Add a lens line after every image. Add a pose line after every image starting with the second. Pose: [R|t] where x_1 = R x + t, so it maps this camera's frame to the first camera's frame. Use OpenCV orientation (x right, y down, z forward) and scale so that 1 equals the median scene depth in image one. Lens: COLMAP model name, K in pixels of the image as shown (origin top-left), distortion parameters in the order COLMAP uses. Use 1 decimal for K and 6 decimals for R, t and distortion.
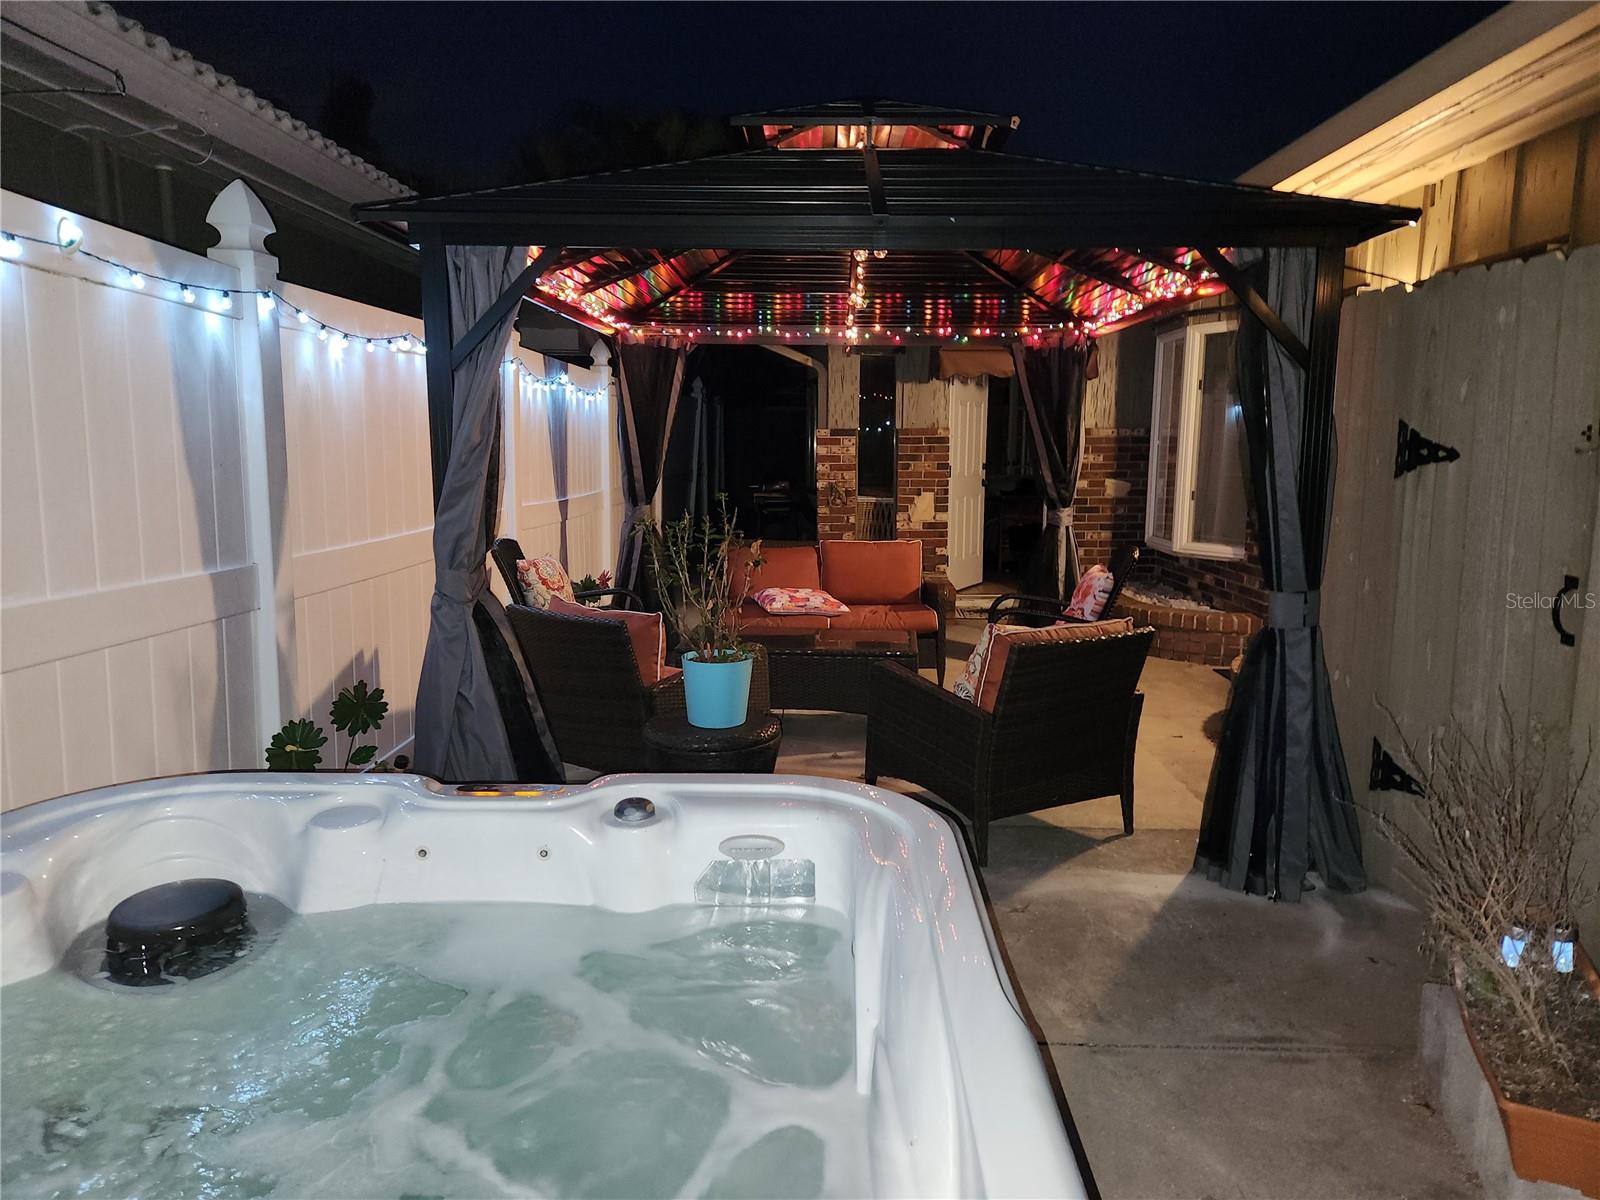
lens RADIAL K [[1060.2, 0, 818.0], [0, 1060.2, 595.7], [0, 0, 1]] dist [0.095395, -0.088617]
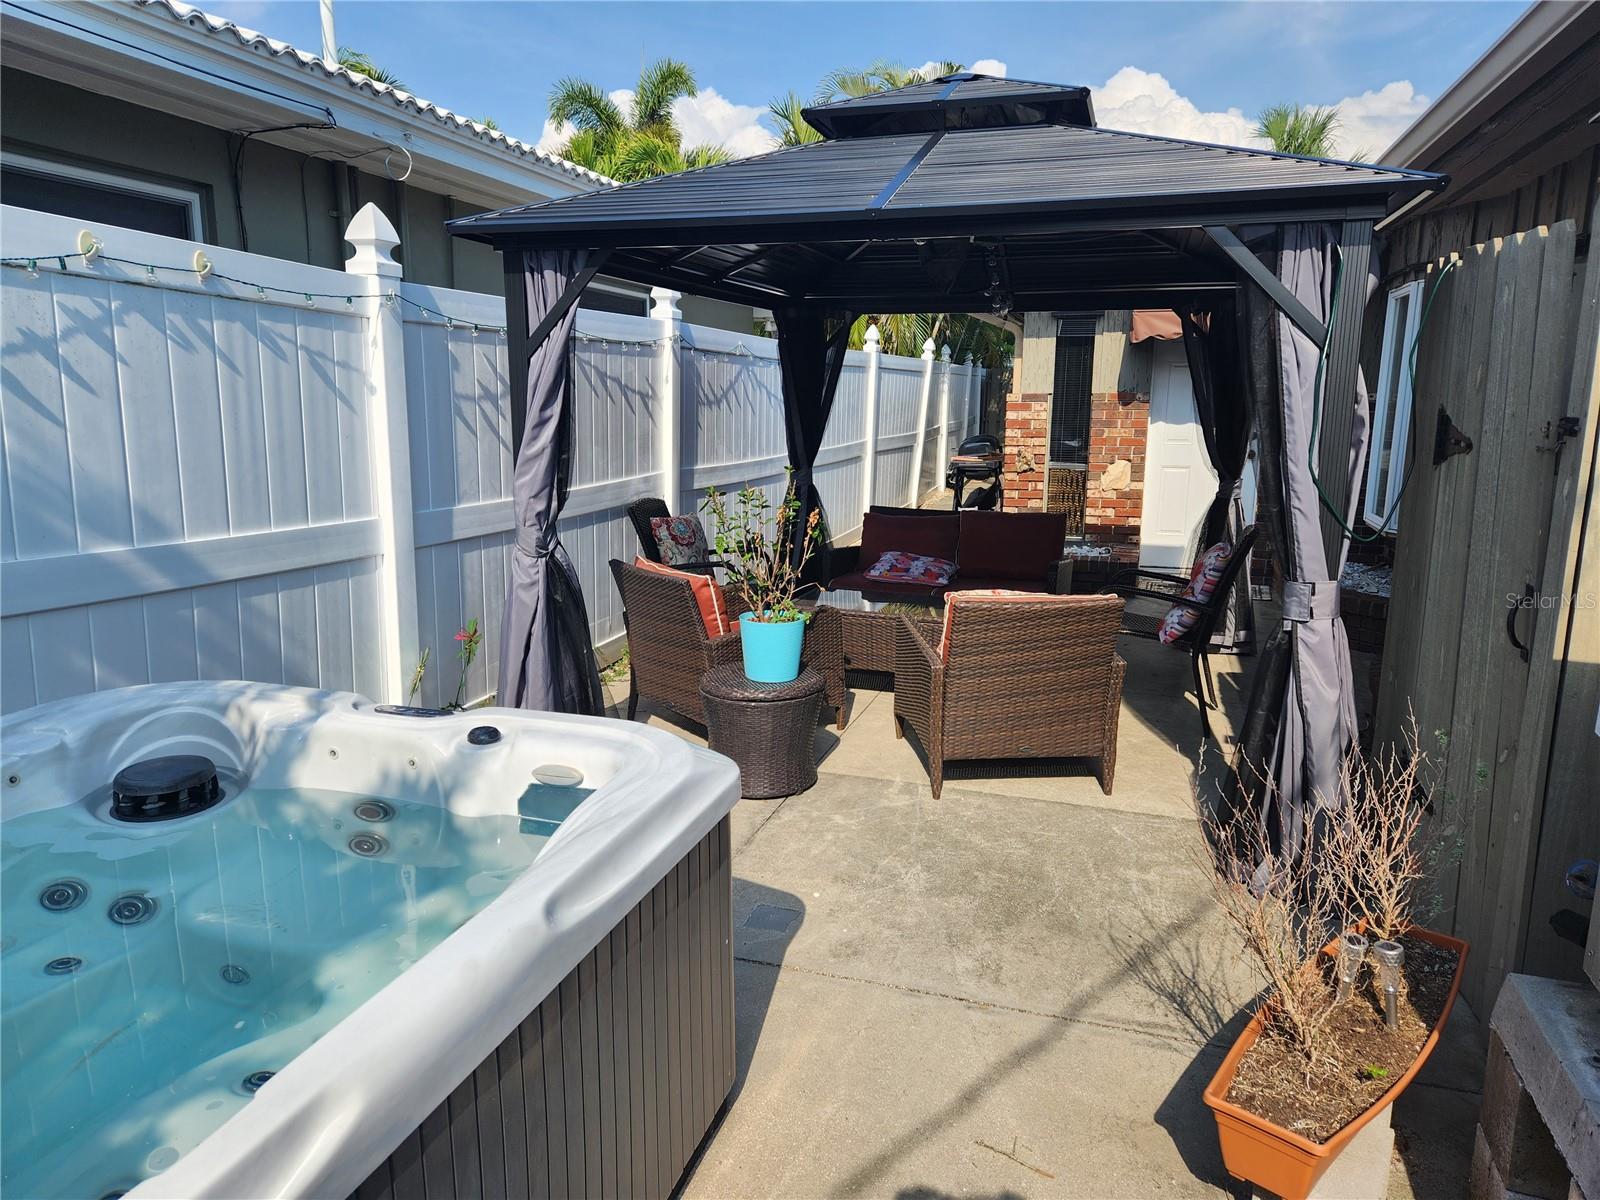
lens RADIAL K [[1062.3, 0, 814.9], [0, 1062.3, 609.8], [0, 0, 1]] dist [0.090671, -0.080203]
pose [[0.961296, 0.059114, -0.269101, 0.150526], [-0.044760, 0.997244, 0.059175, -0.009935], [0.271857, -0.044840, 0.961292, -0.025039]]
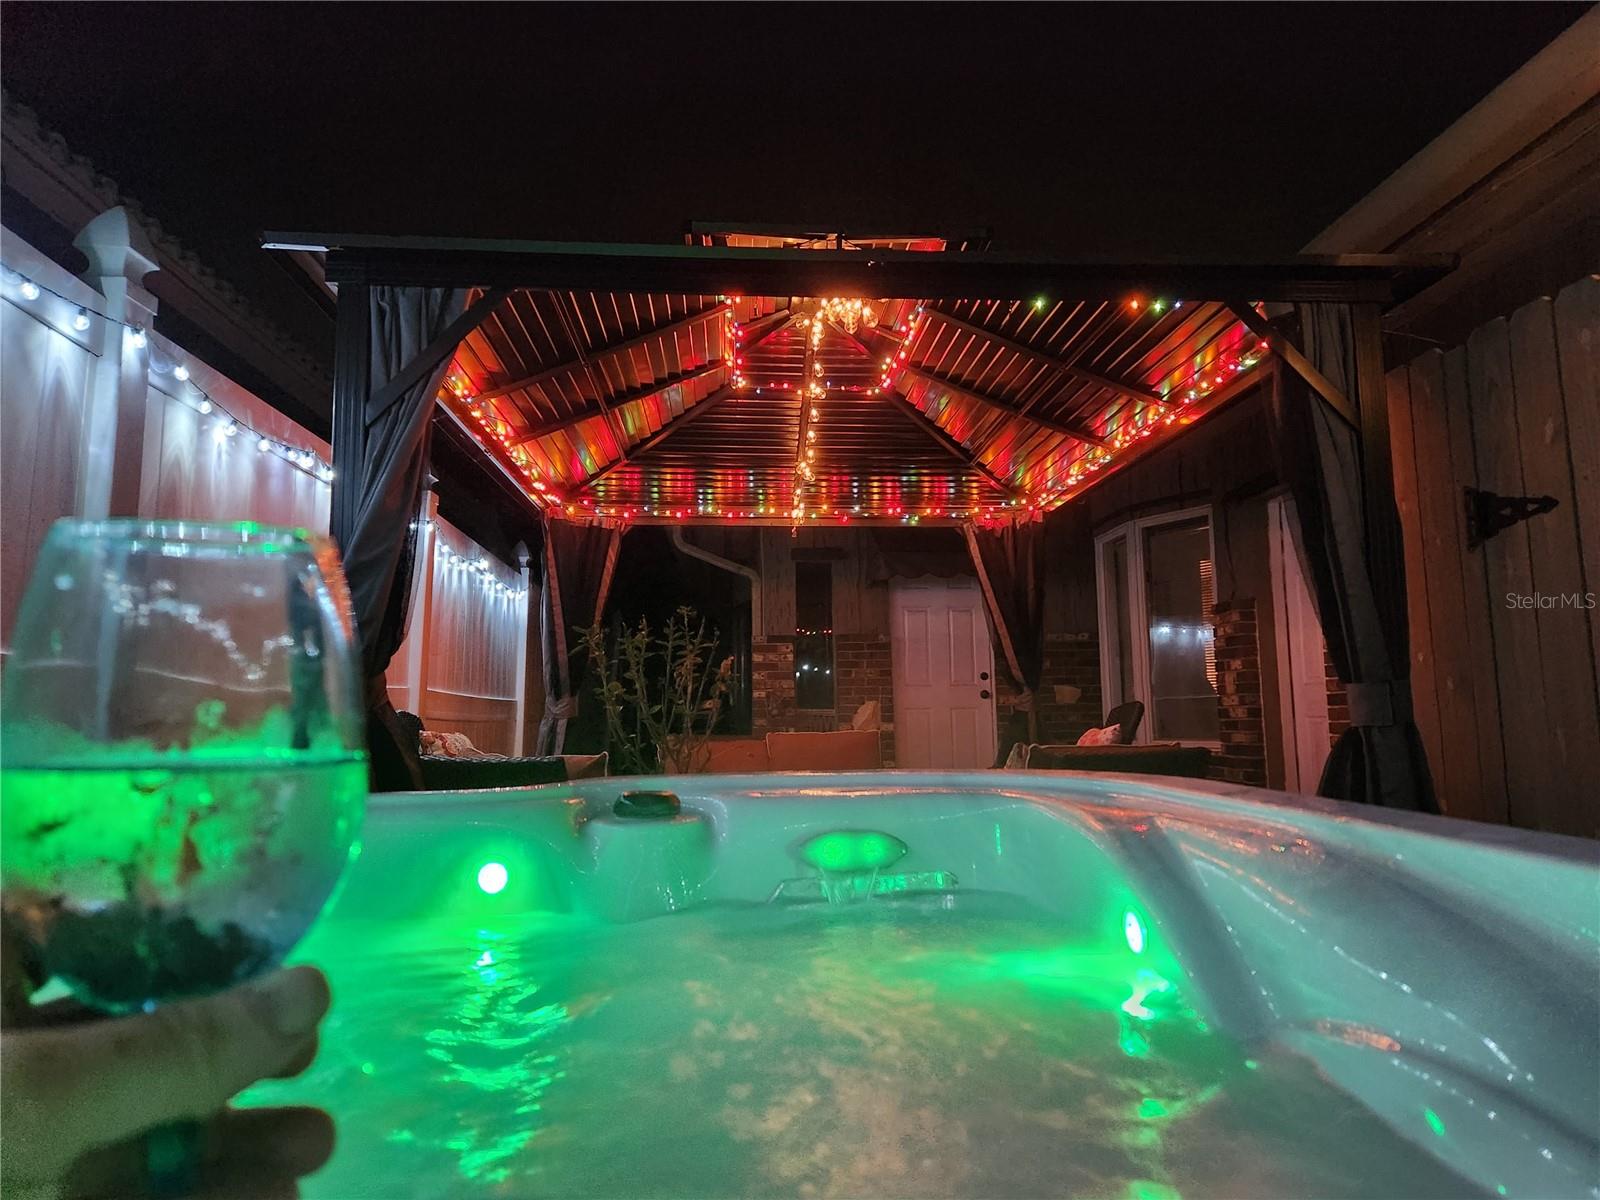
lens RADIAL K [[1060.2, 0, 818.0], [0, 1060.2, 595.7], [0, 0, 1]] dist [0.095395, -0.088617]
pose [[0.995930, -0.011812, 0.089350, -0.037663], [0.034239, 0.966636, -0.253857, 0.070071], [-0.083370, 0.255883, 0.963106, 0.111954]]
